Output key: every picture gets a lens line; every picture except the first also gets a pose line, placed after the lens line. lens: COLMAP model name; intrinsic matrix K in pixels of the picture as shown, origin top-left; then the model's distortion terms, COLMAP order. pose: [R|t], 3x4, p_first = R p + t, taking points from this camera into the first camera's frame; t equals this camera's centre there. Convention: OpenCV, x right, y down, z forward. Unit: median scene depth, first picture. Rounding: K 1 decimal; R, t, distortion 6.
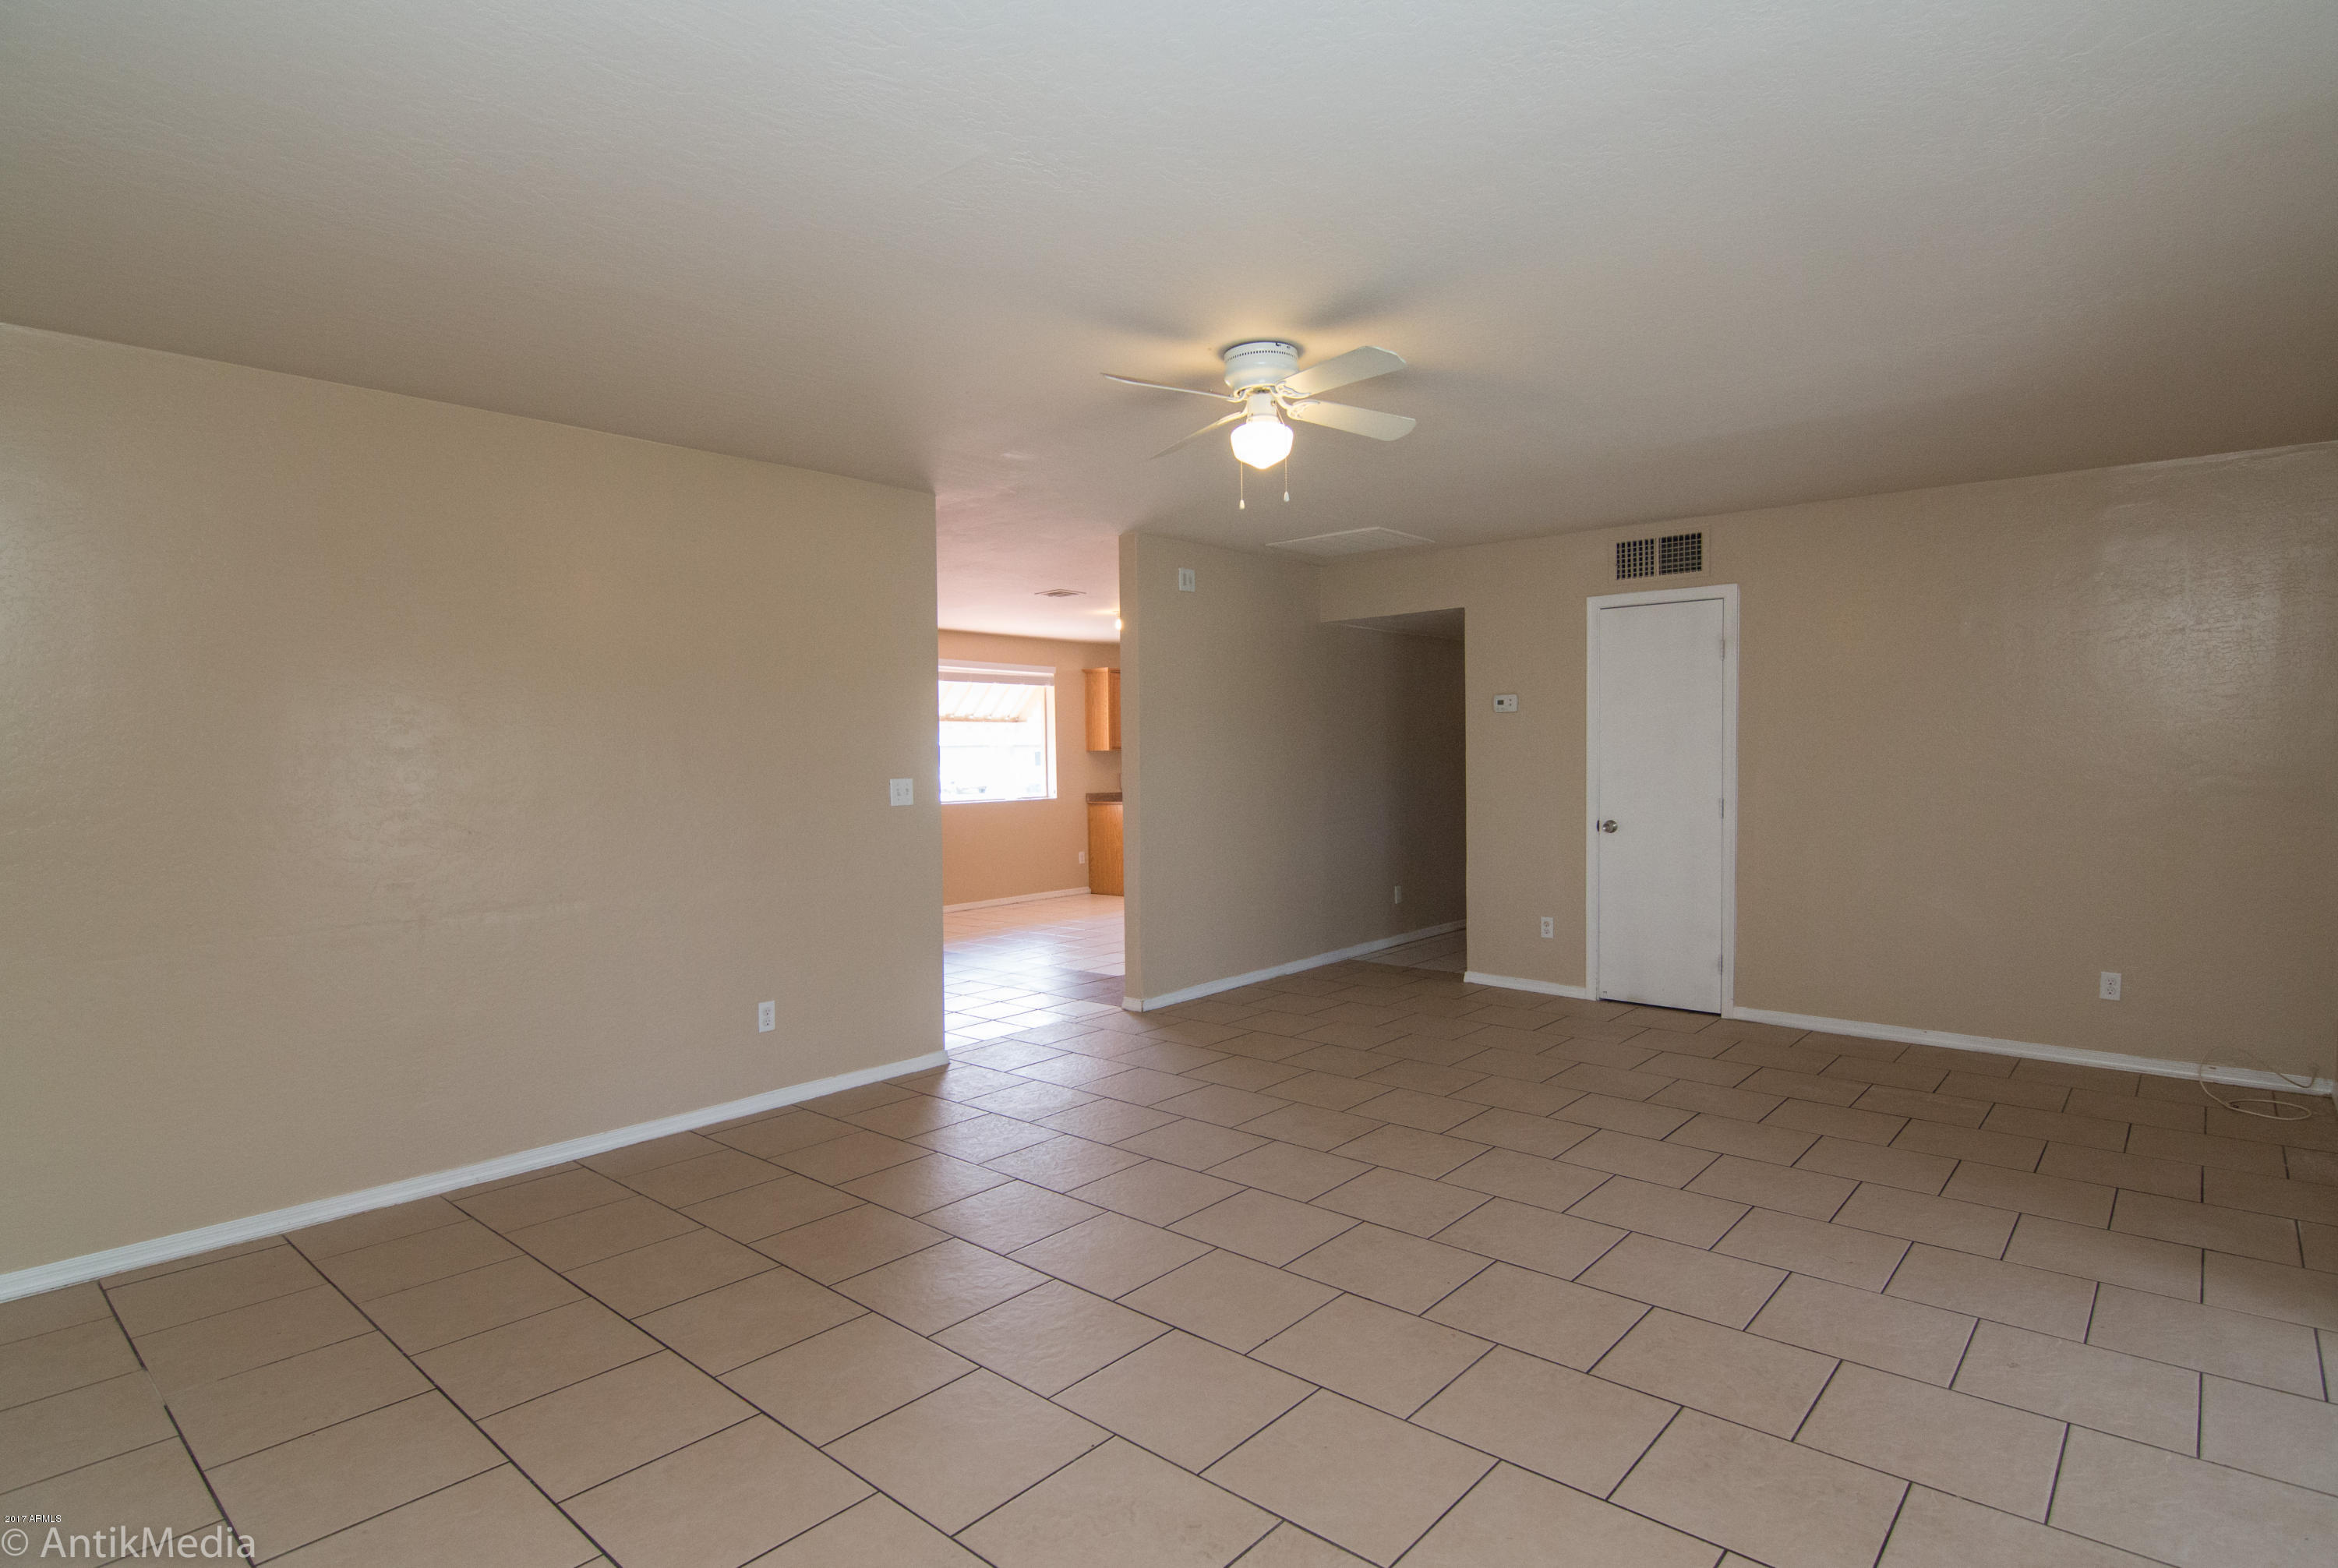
lens RADIAL K [[1202.5, 0, 1171.0], [0, 1202.5, 788.5], [0, 0, 1]] dist [0.000315, -0.010125]
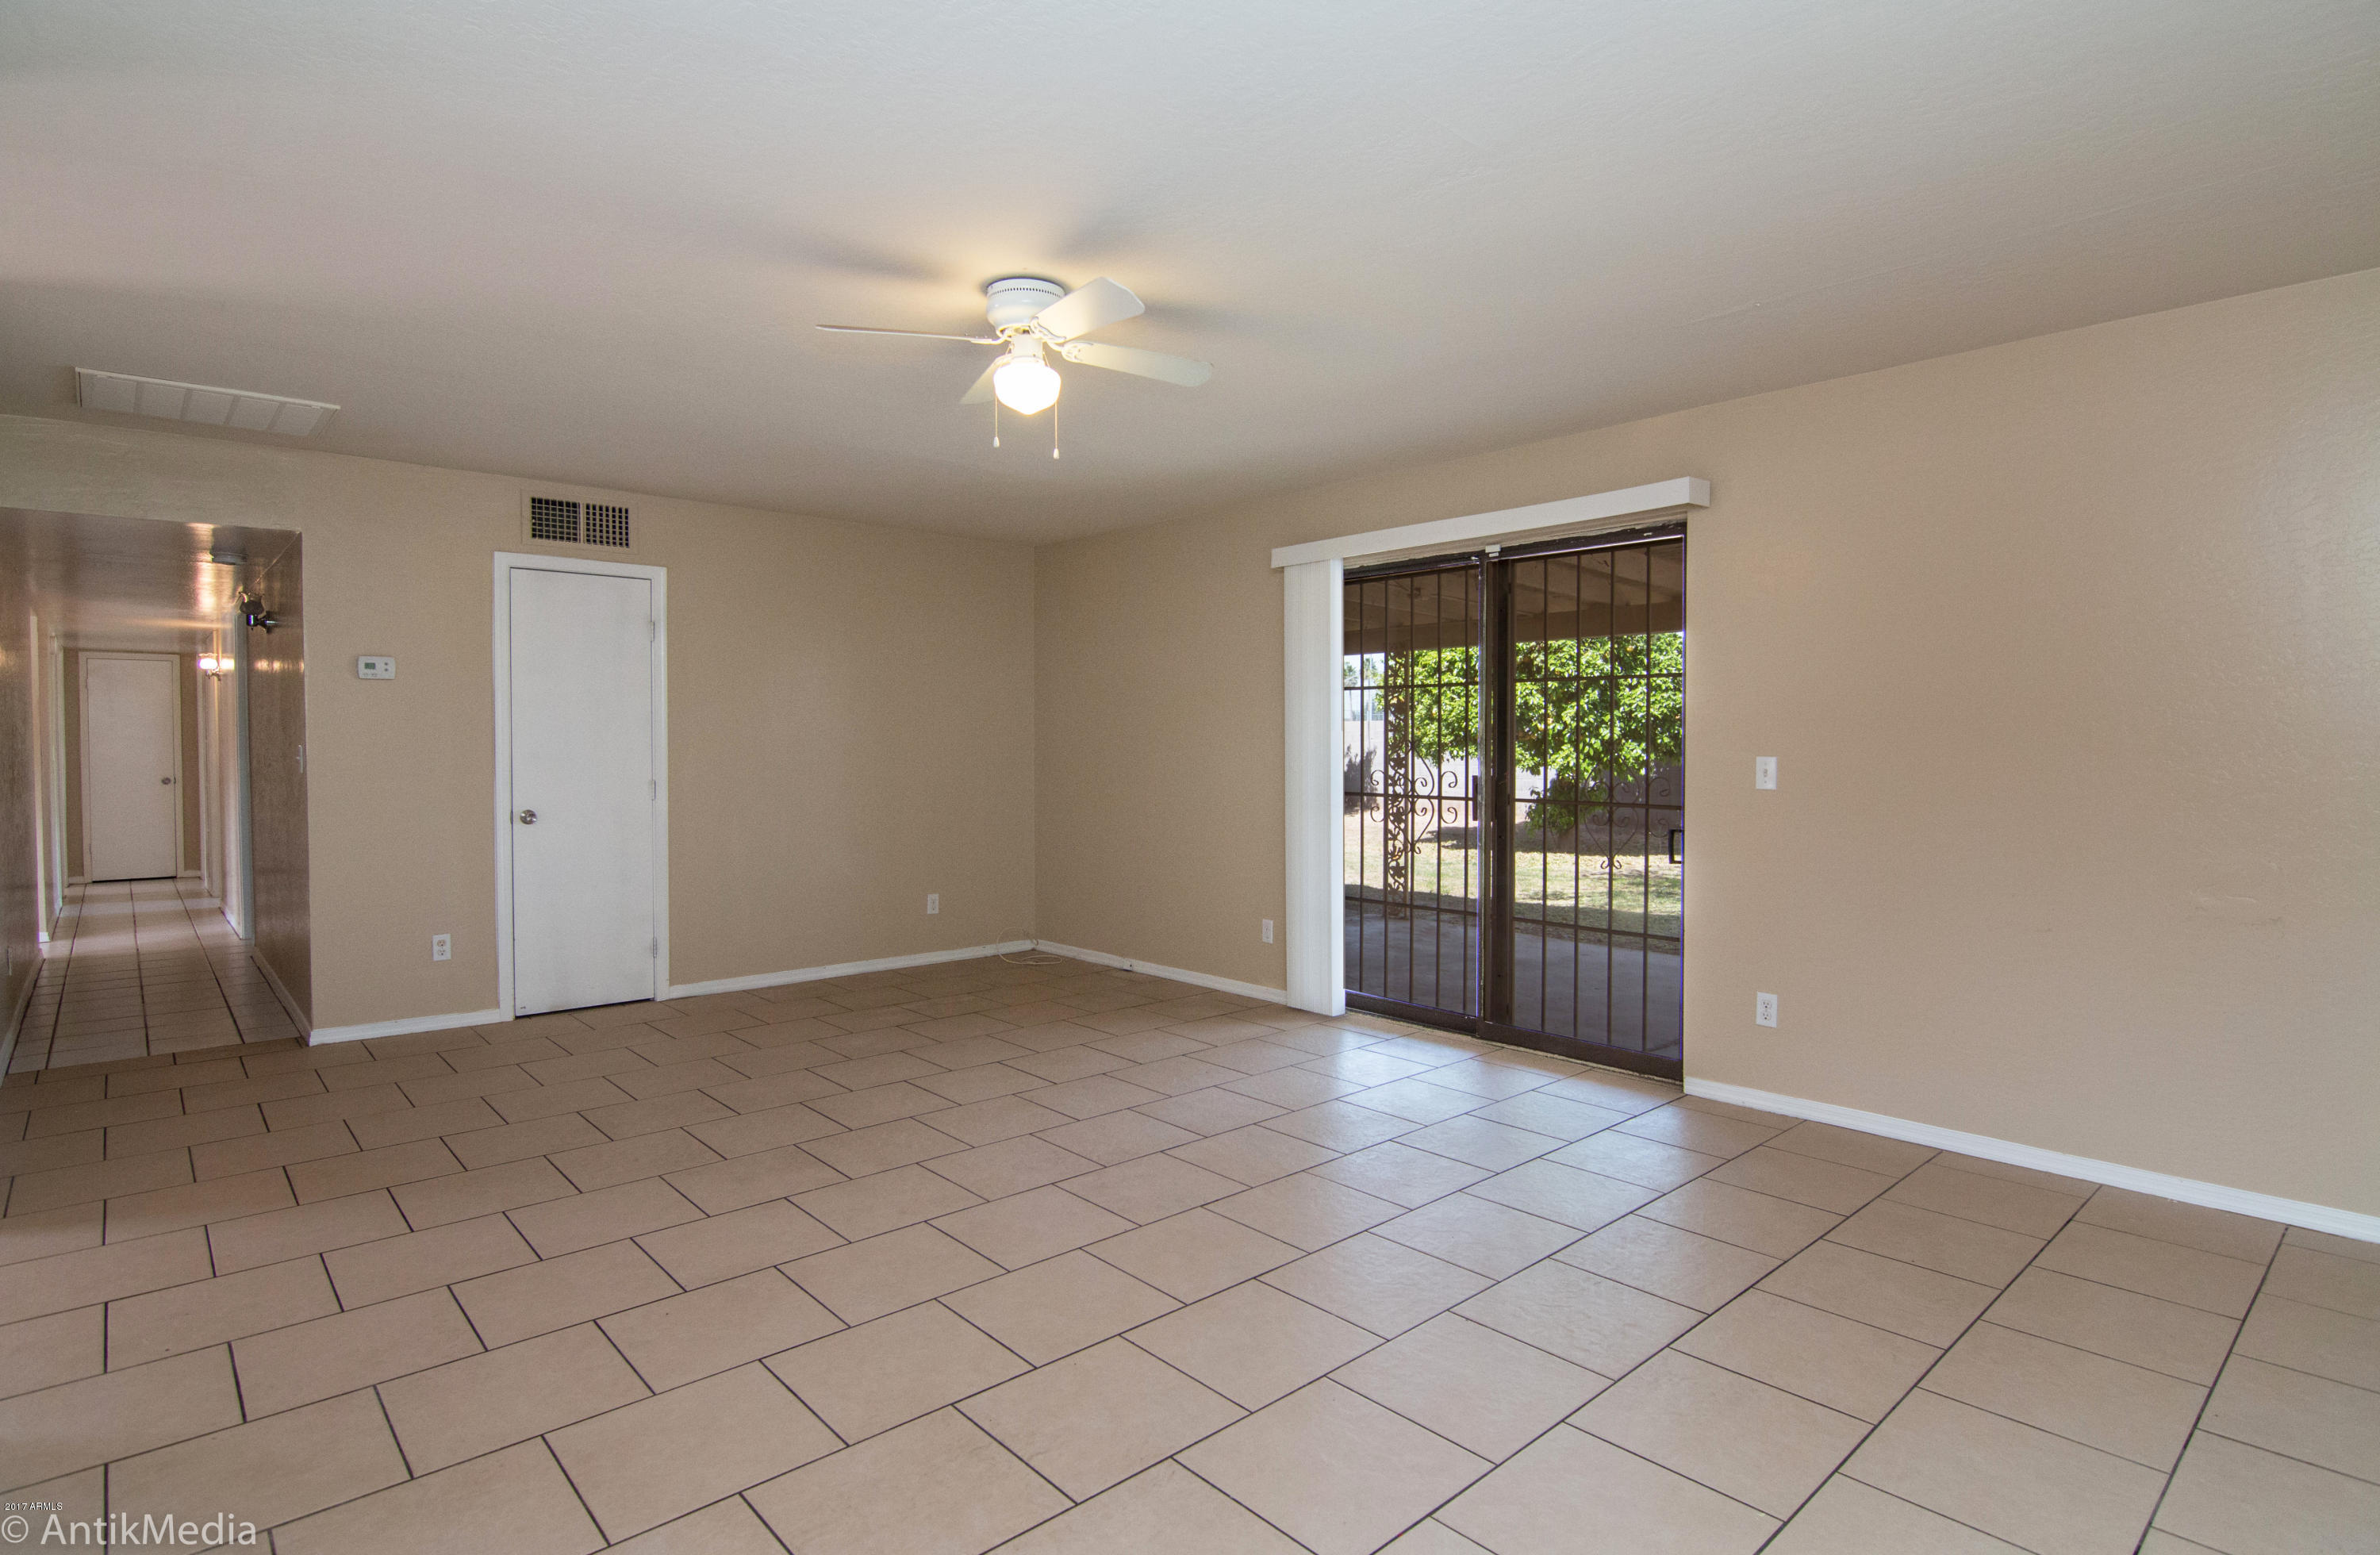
lens RADIAL K [[1221.3, 0, 1197.3], [0, 1221.3, 767.2], [0, 0, 1]] dist [-0.018549, -0.002429]
pose [[0.106928, -0.010283, 0.994214, -0.474009], [0.028747, 0.999560, 0.007247, 0.002806], [-0.993851, 0.027806, 0.107177, 0.427109]]
